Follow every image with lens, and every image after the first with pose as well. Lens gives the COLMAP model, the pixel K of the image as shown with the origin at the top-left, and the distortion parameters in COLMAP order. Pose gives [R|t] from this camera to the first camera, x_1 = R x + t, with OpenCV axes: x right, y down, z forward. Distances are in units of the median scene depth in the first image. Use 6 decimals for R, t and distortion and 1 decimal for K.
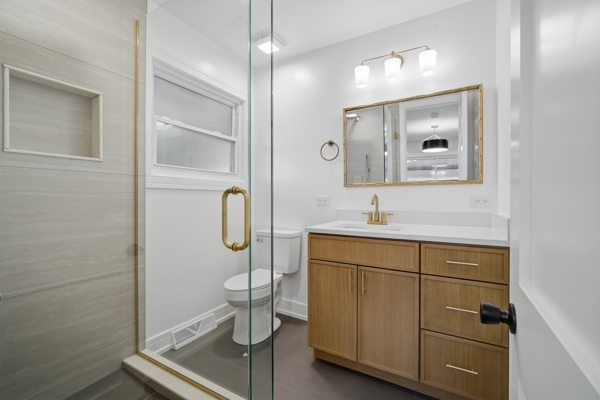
lens RADIAL K [[262.4, 0, 298.9], [0, 262.4, 199.5], [0, 0, 1]] dist [-0.007182, 0.000891]
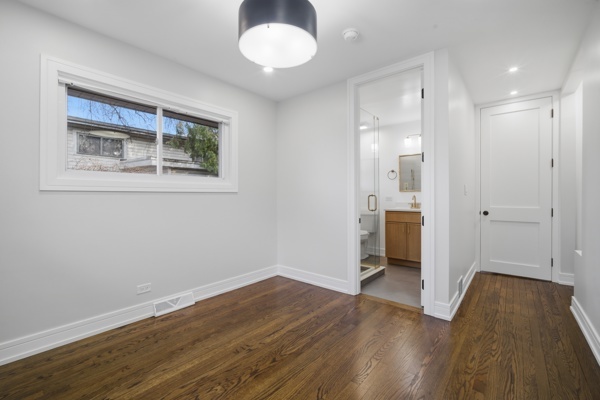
lens RADIAL K [[262.4, 0, 299.6], [0, 262.4, 198.0], [0, 0, 1]] dist [-0.007182, 0.000891]
pose [[0.986346, -0.007951, -0.164492, -0.334791], [0.008063, 0.999967, 0.000008, -0.001509], [0.164486, -0.001334, 0.986378, -1.491789]]
